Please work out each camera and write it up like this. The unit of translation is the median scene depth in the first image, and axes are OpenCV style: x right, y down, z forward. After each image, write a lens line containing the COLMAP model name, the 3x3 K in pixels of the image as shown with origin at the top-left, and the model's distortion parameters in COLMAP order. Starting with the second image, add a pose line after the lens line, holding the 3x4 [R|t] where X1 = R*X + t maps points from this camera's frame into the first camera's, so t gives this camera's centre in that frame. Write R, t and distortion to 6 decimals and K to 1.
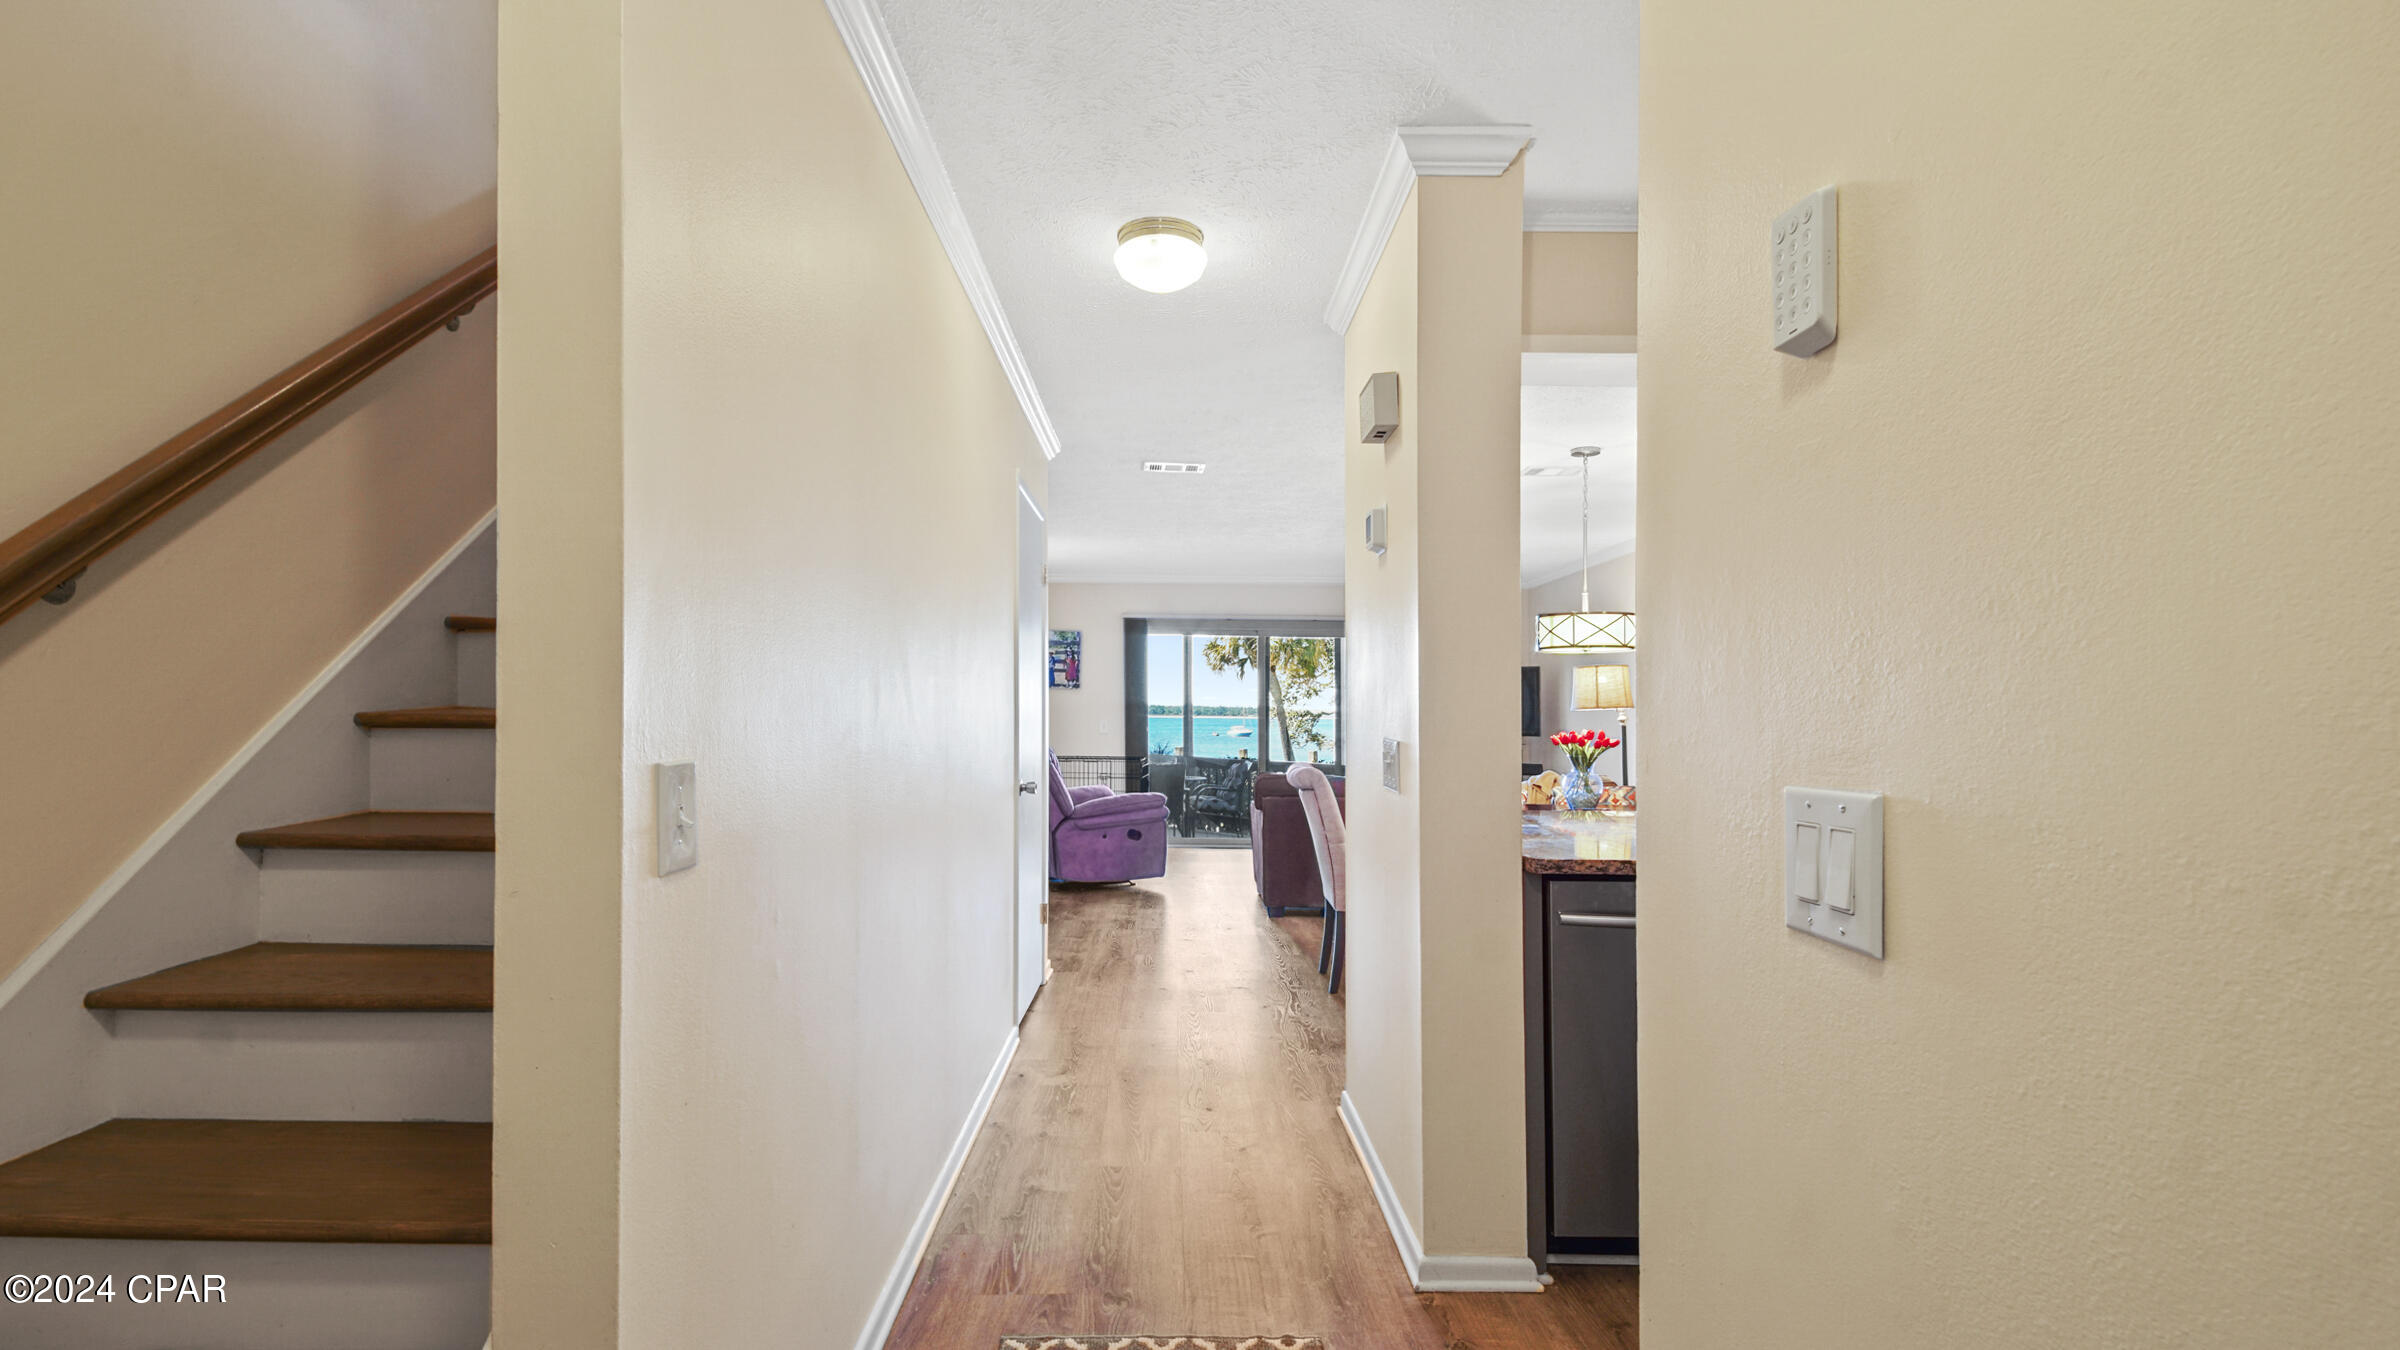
lens RADIAL K [[1046.1, 0, 1195.4], [0, 1046.1, 685.9], [0, 0, 1]] dist [0.035523, -0.028530]
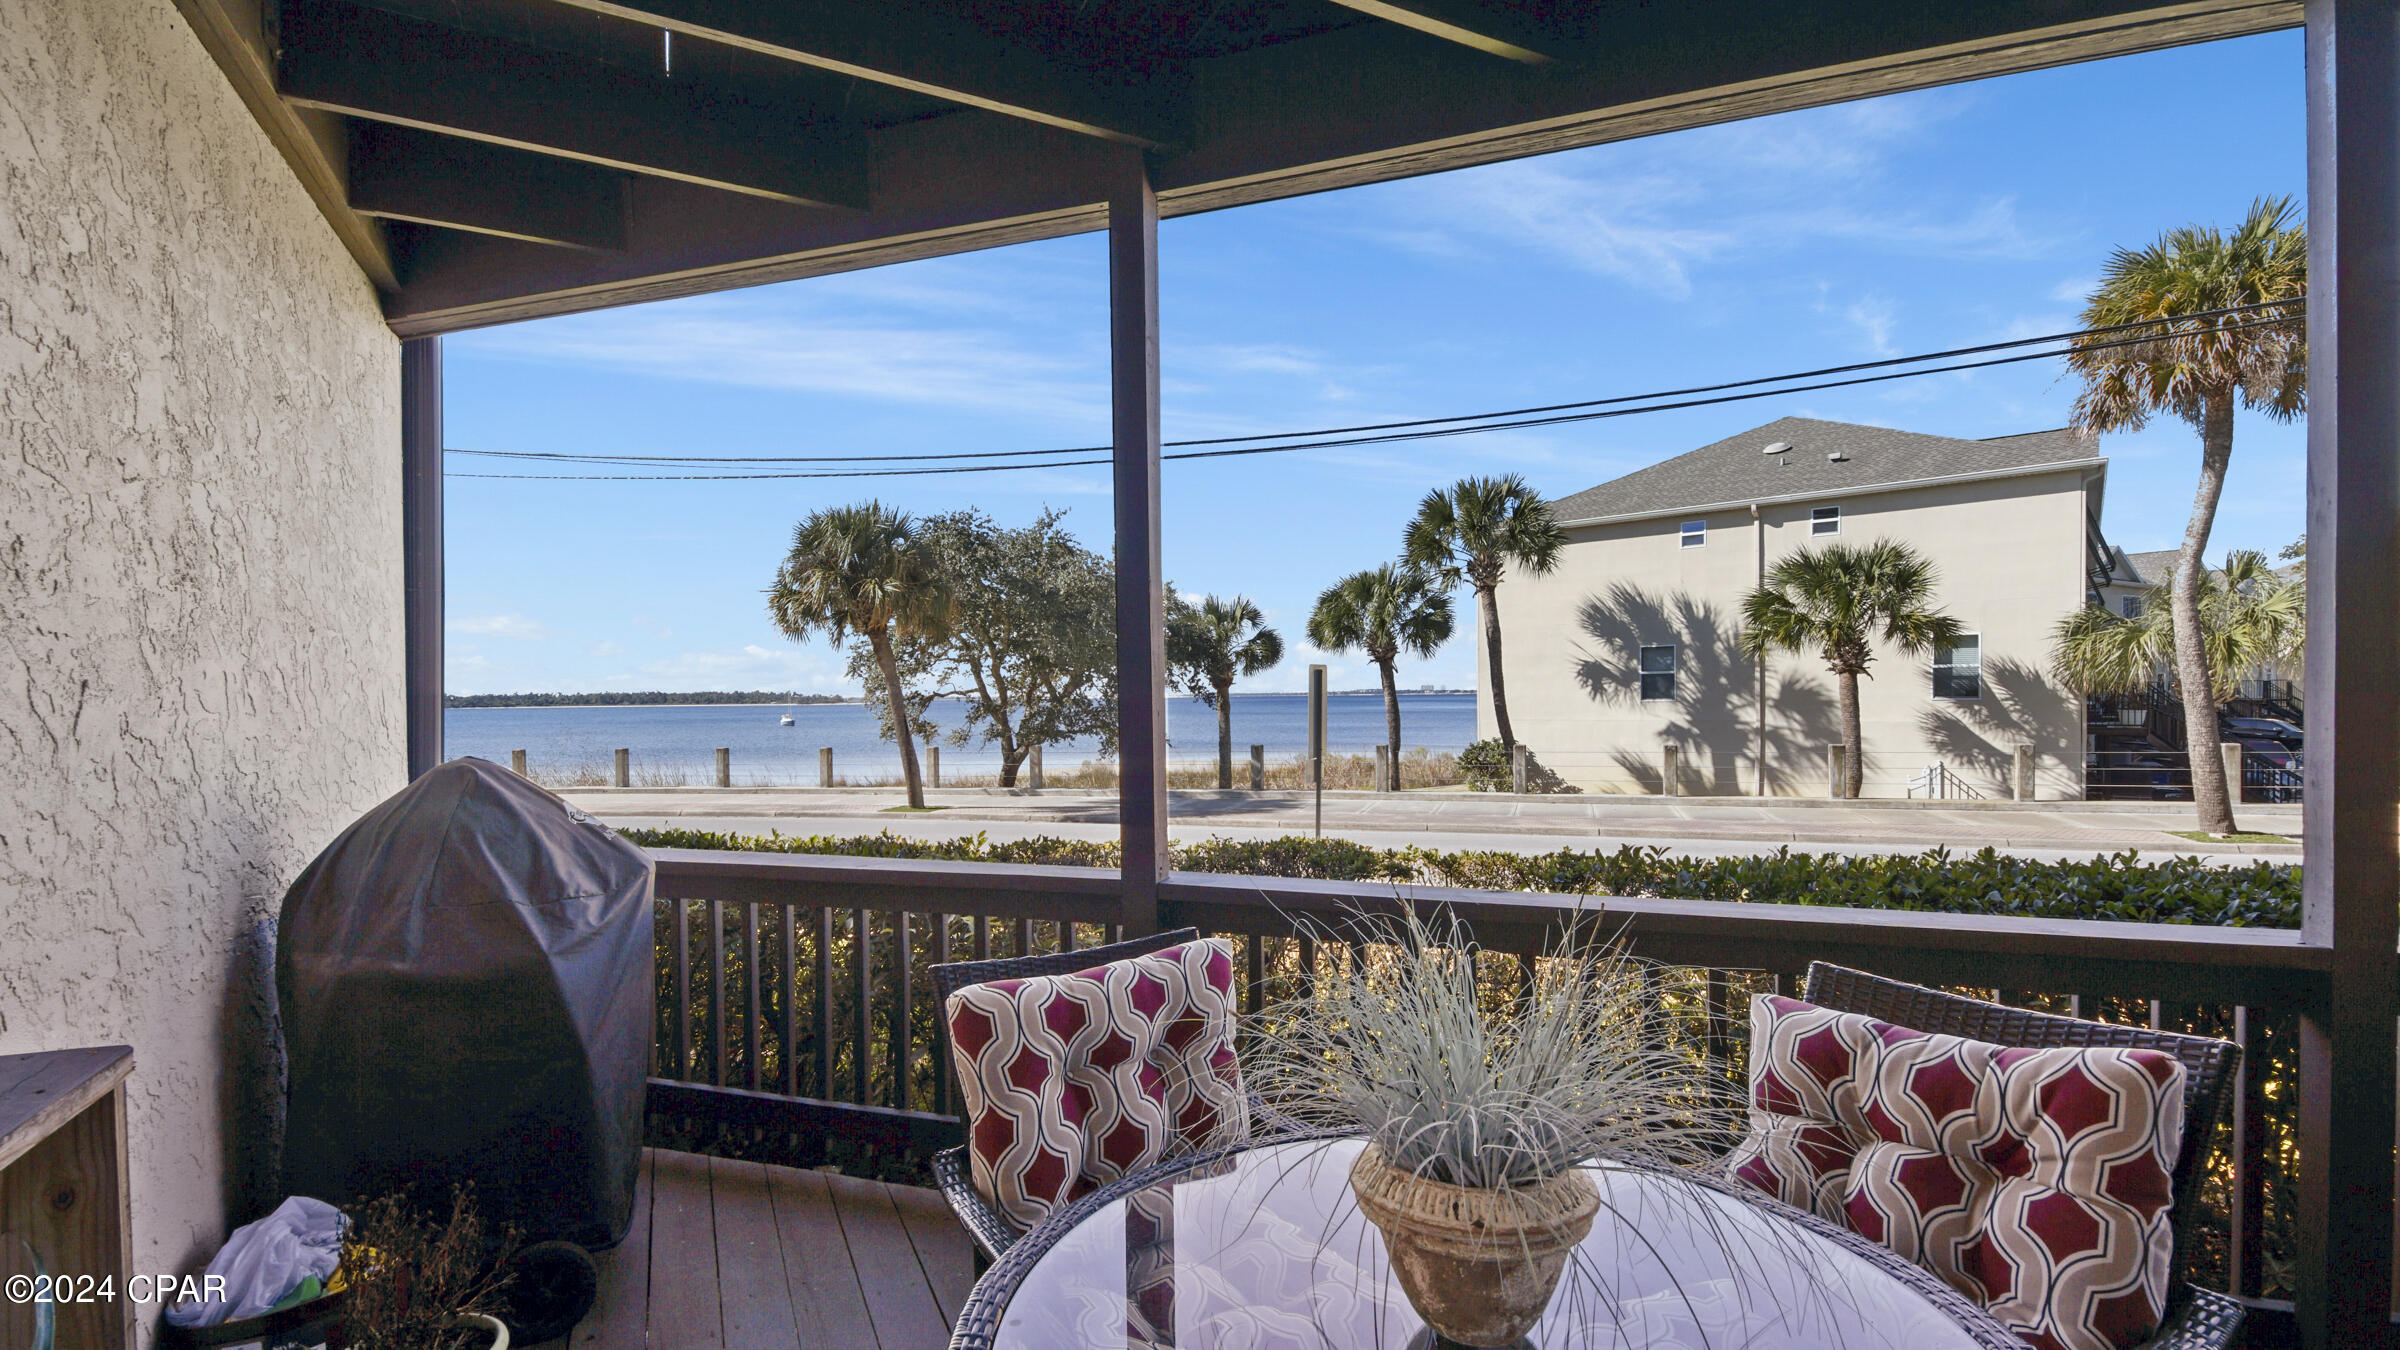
lens RADIAL K [[1043.8, 0, 1192.5], [0, 1043.8, 697.9], [0, 0, 1]] dist [0.001760, -0.000245]
pose [[0.907601, -0.023775, 0.419161, -0.141124], [0.012173, 0.999466, 0.030331, 0.046829], [-0.419658, -0.022426, 0.907405, 1.460521]]
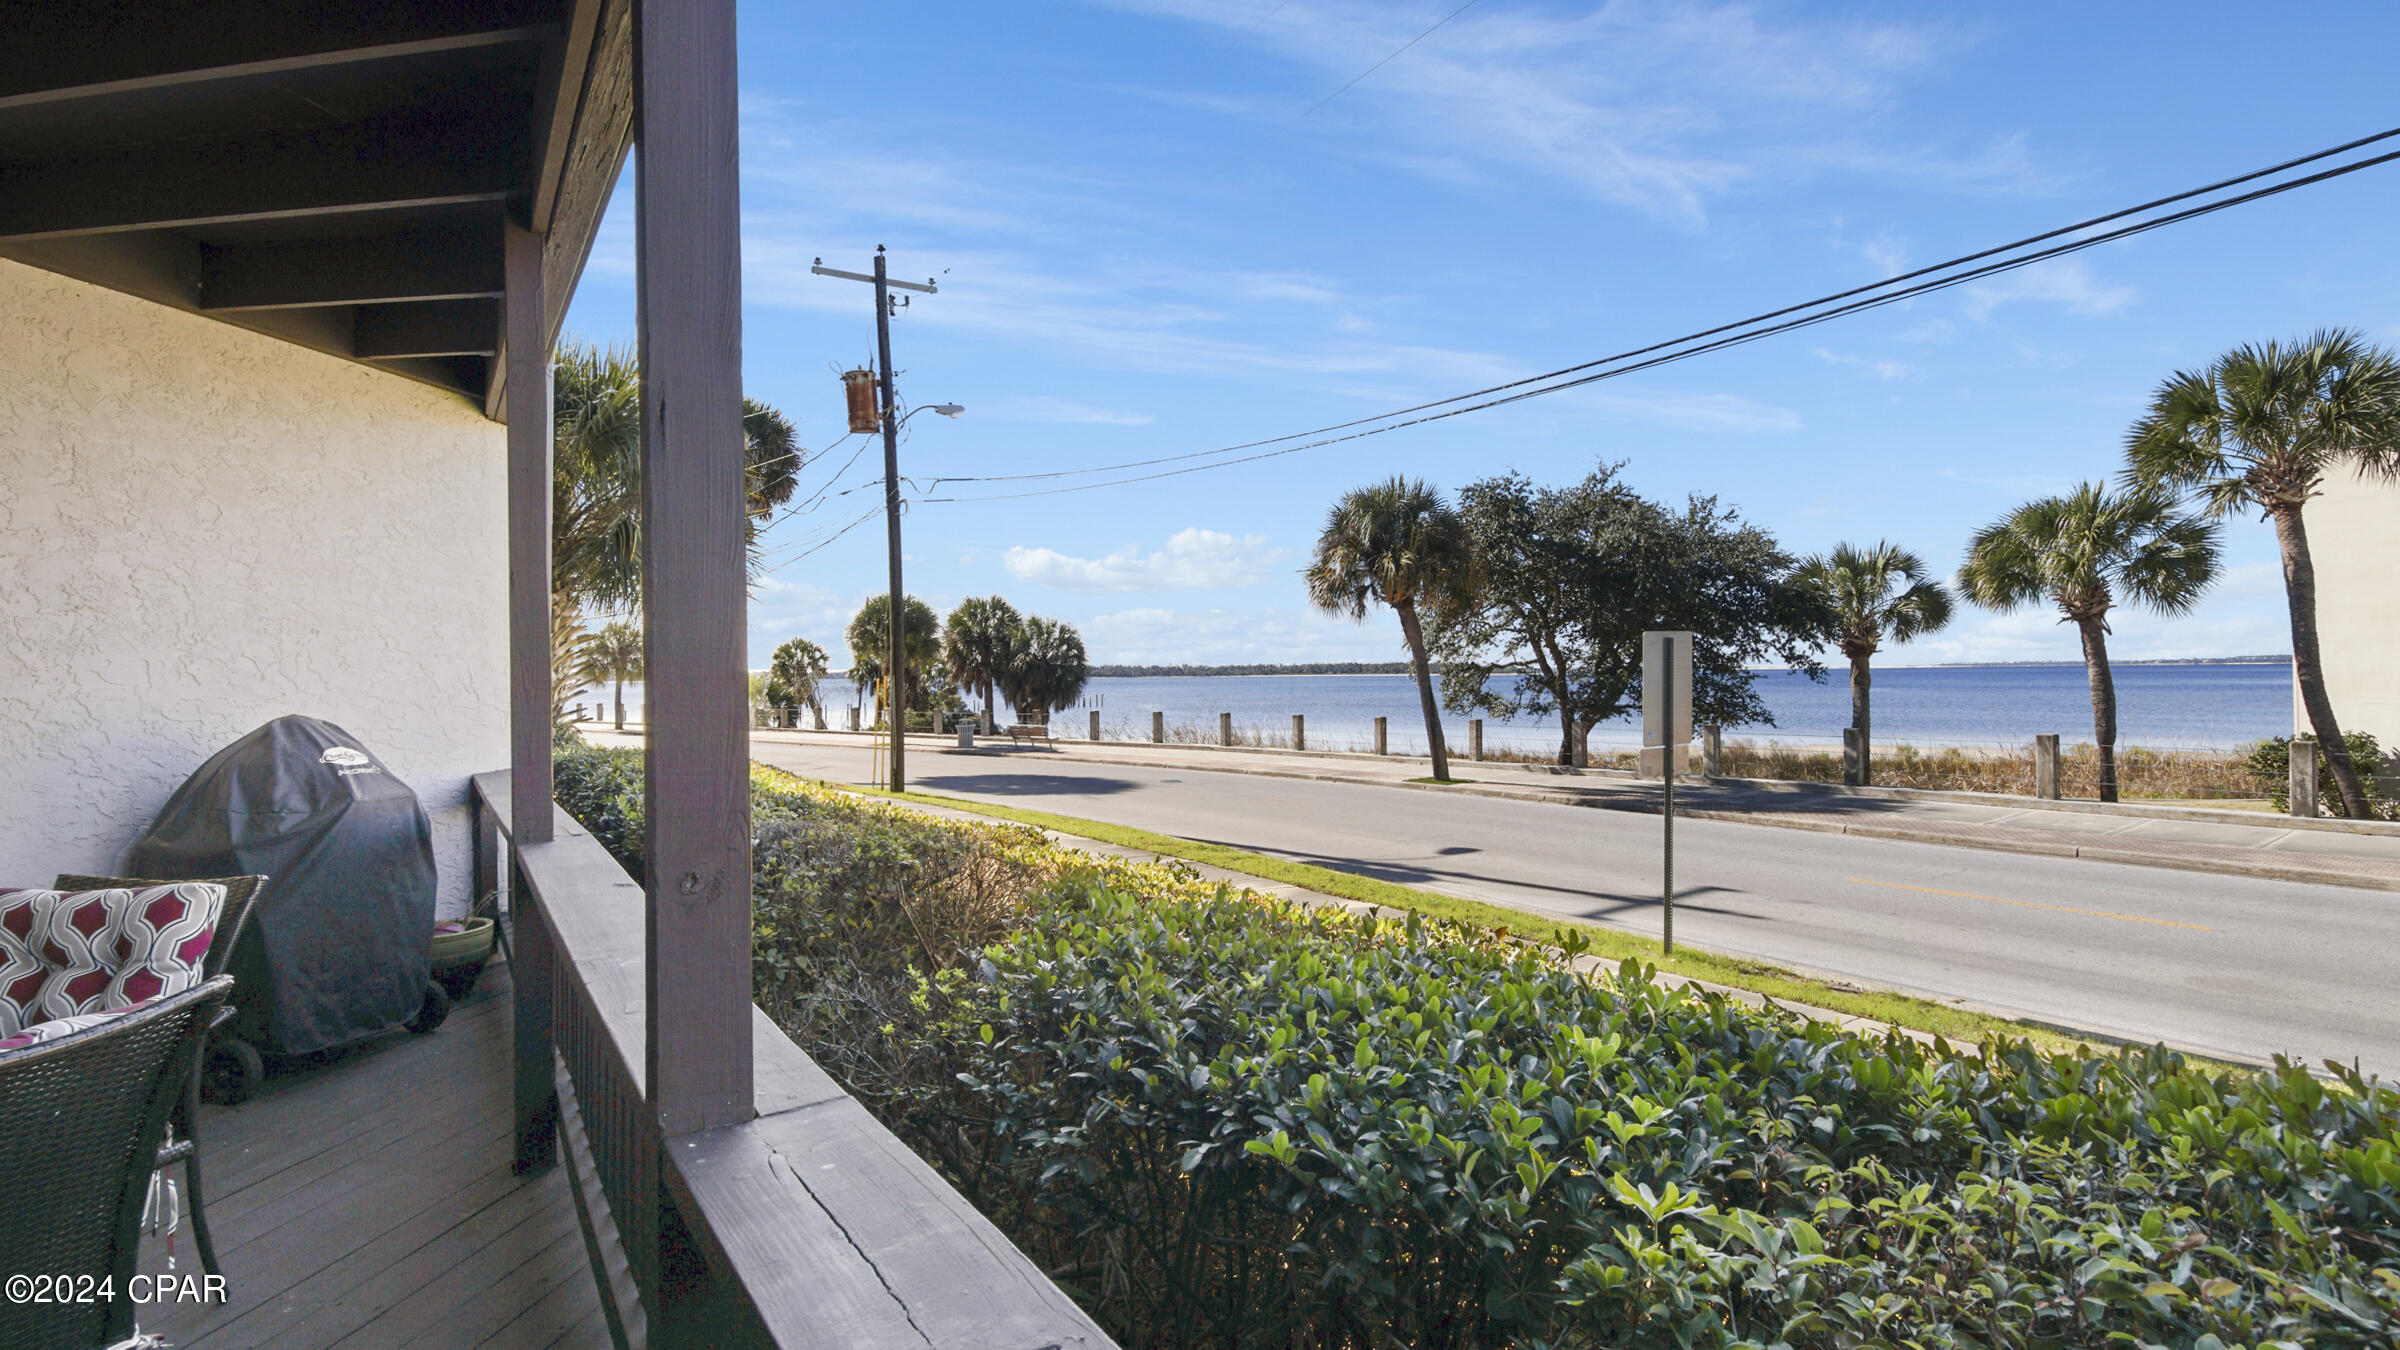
lens RADIAL K [[1046.1, 0, 1195.4], [0, 1046.1, 685.9], [0, 0, 1]] dist [0.035523, -0.028530]
pose [[0.982512, -0.019416, -0.185182, 0.310552], [0.026334, 0.999041, 0.034971, 0.052779], [0.184326, -0.039236, 0.982082, 1.442974]]
